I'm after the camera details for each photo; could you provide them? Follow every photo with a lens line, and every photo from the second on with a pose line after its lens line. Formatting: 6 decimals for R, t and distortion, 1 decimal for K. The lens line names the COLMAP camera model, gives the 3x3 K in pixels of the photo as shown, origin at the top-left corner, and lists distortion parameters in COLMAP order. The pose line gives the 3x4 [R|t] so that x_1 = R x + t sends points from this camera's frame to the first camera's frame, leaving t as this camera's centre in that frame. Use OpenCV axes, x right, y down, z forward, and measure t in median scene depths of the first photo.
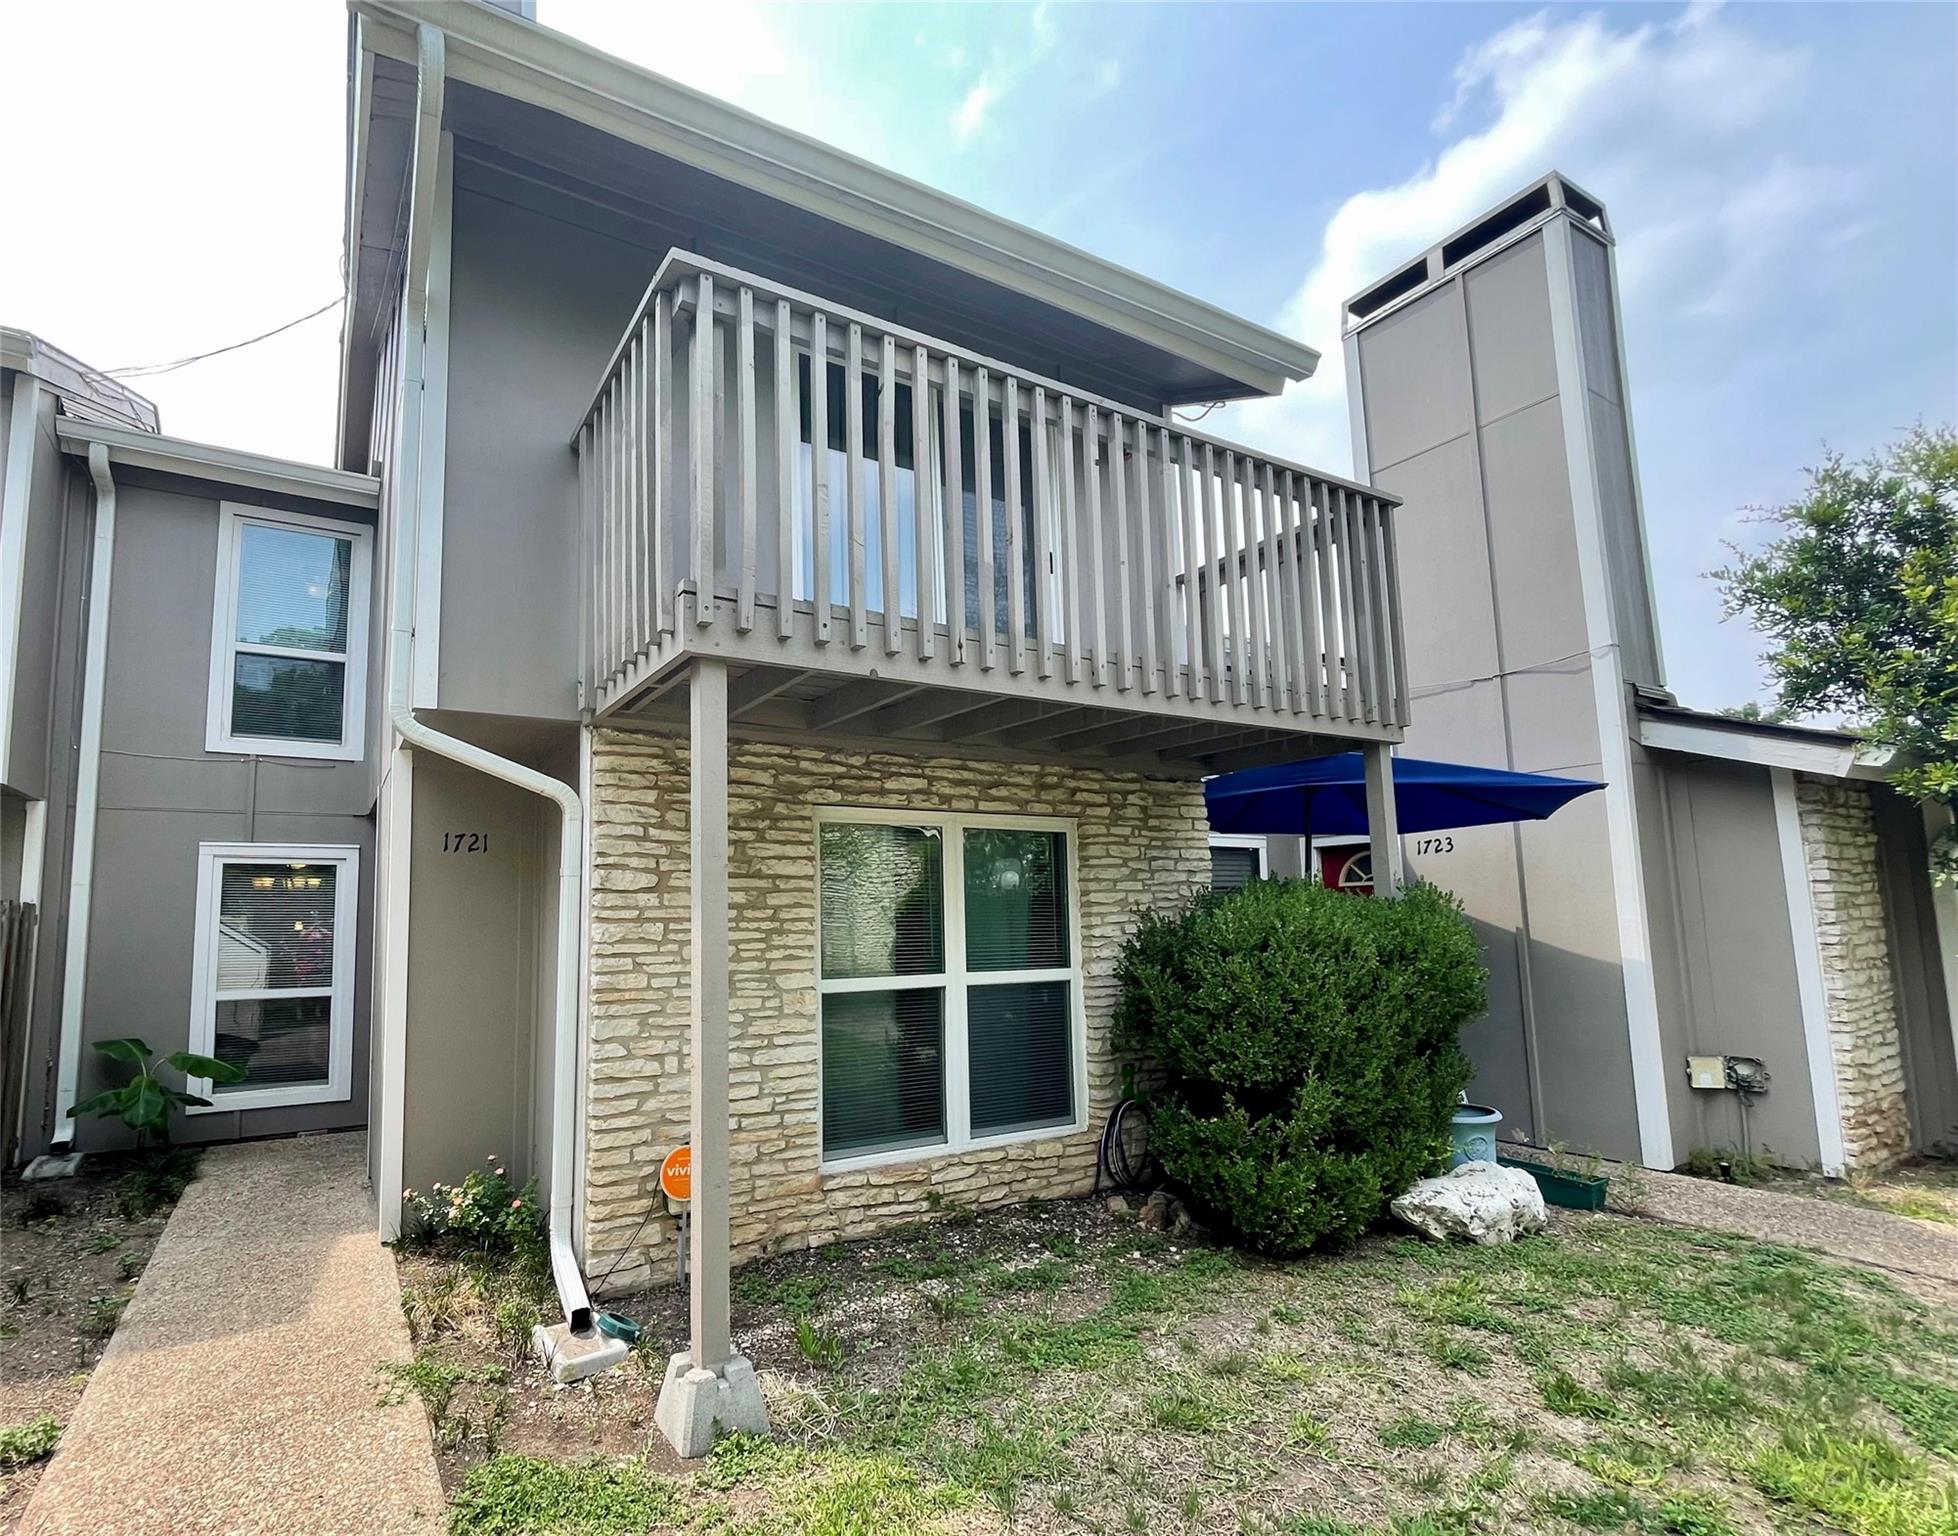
lens RADIAL K [[1144.4, 0, 973.9], [0, 1144.4, 764.2], [0, 0, 1]] dist [-0.016997, 0.008761]
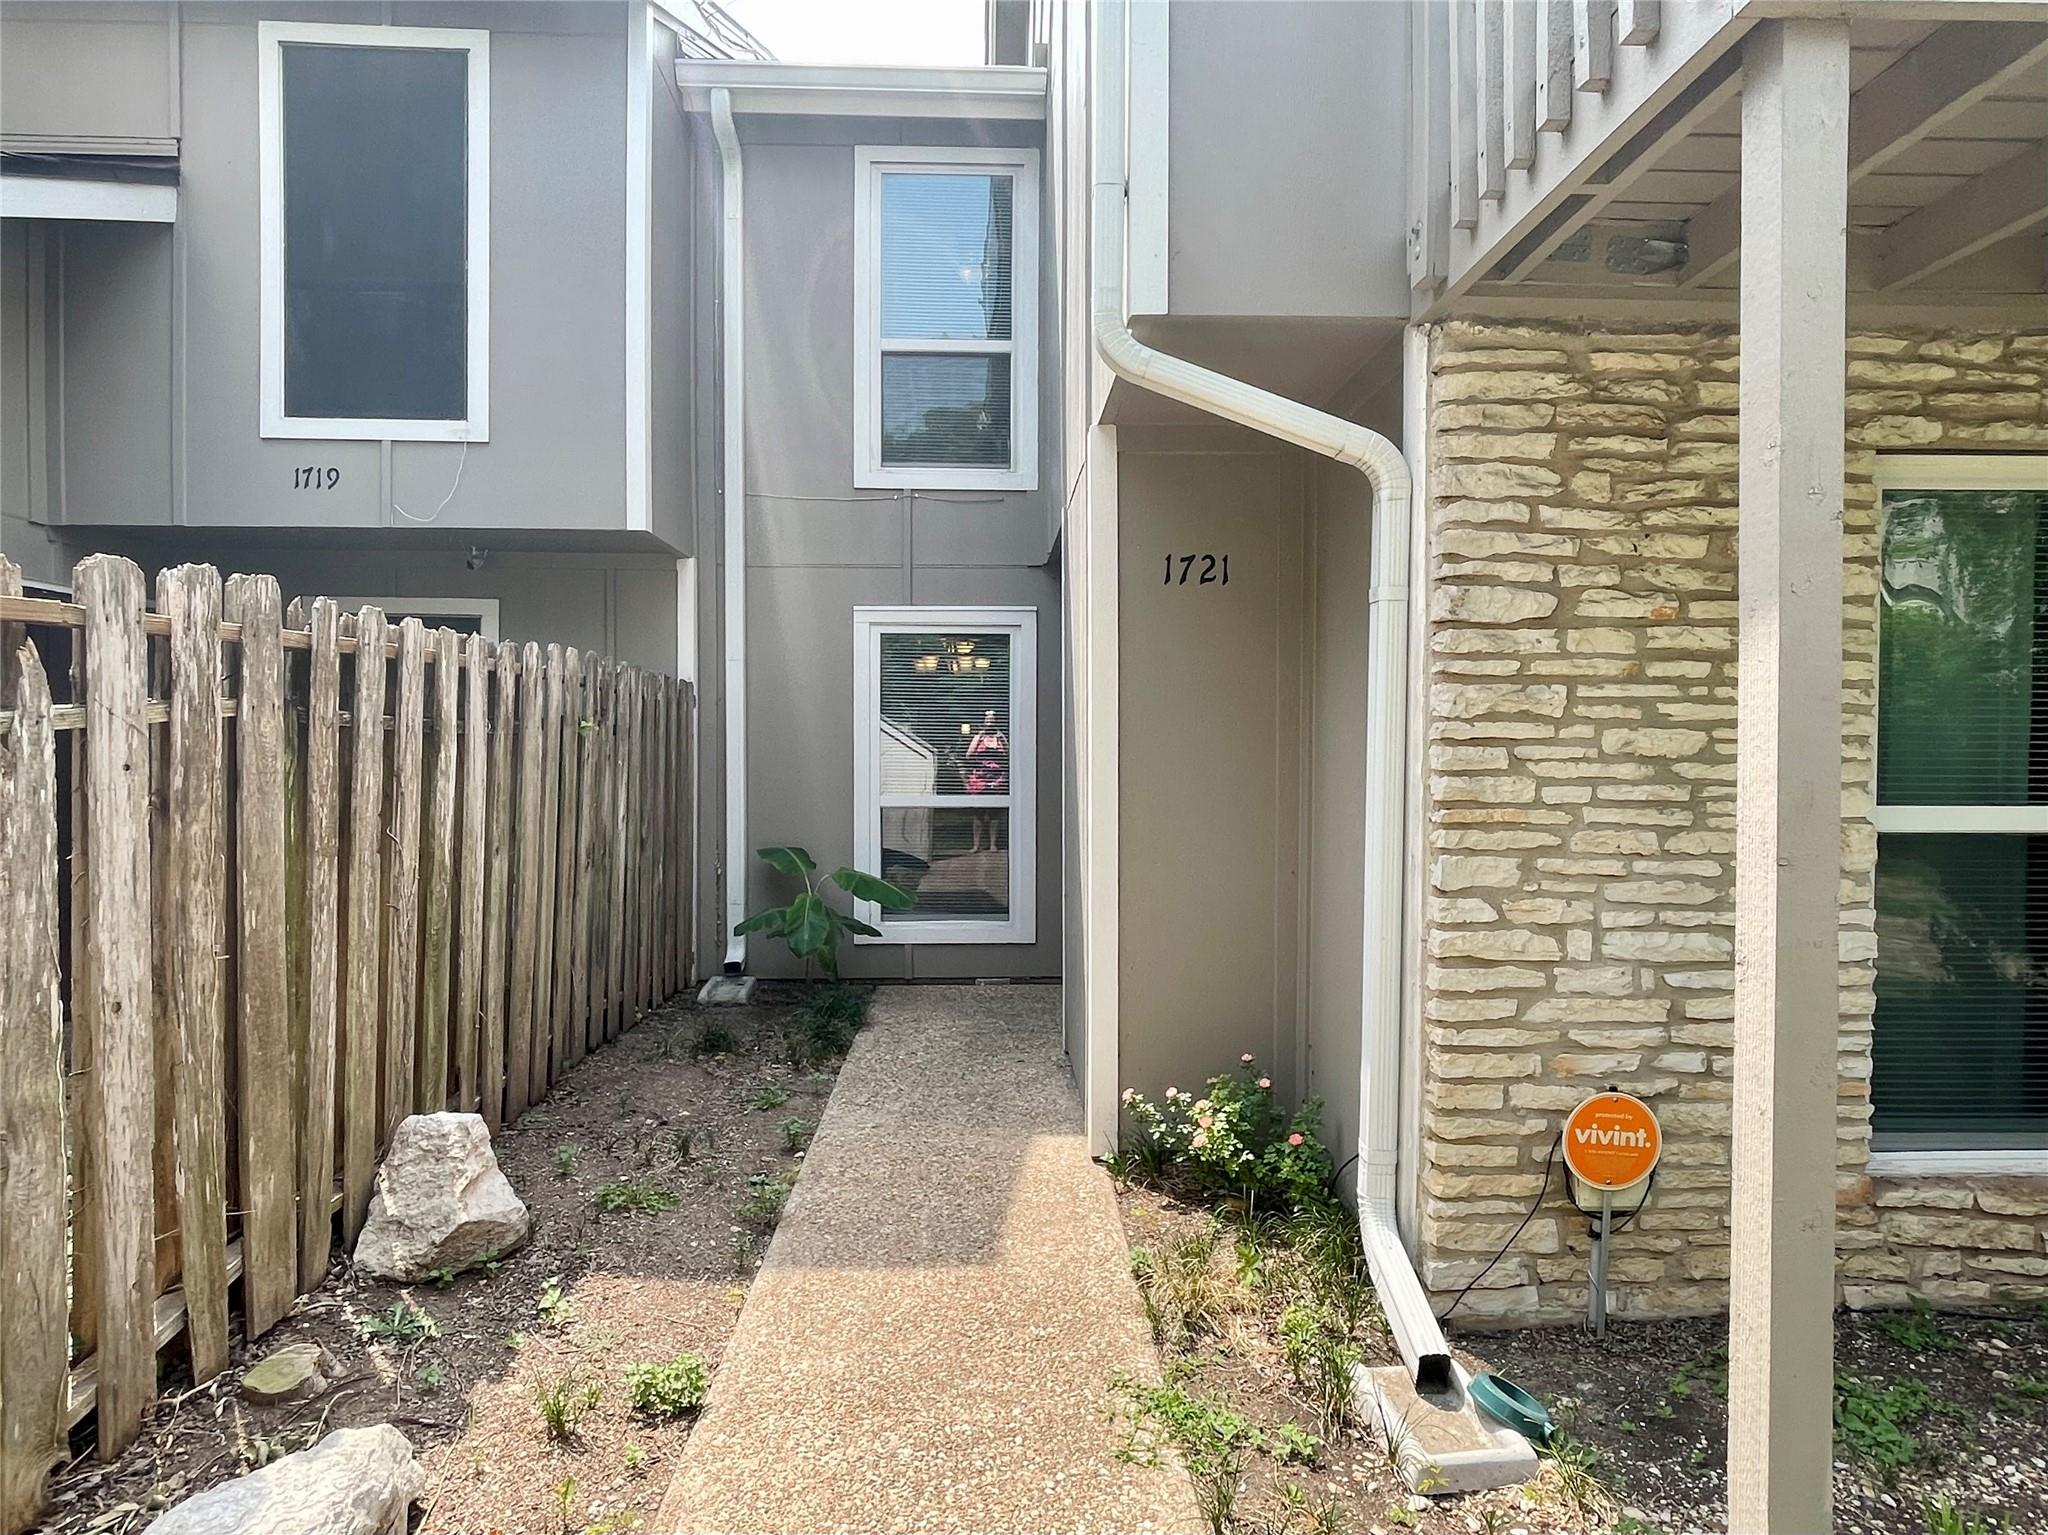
lens RADIAL K [[1148.3, 0, 1022.7], [0, 1148.3, 772.3], [0, 0, 1]] dist [-0.016227, -0.000242]
pose [[0.888995, 0.027148, -0.457112, -0.252119], [0.032350, 0.992024, 0.121831, 0.106236], [0.456774, -0.123094, 0.881025, 0.406157]]
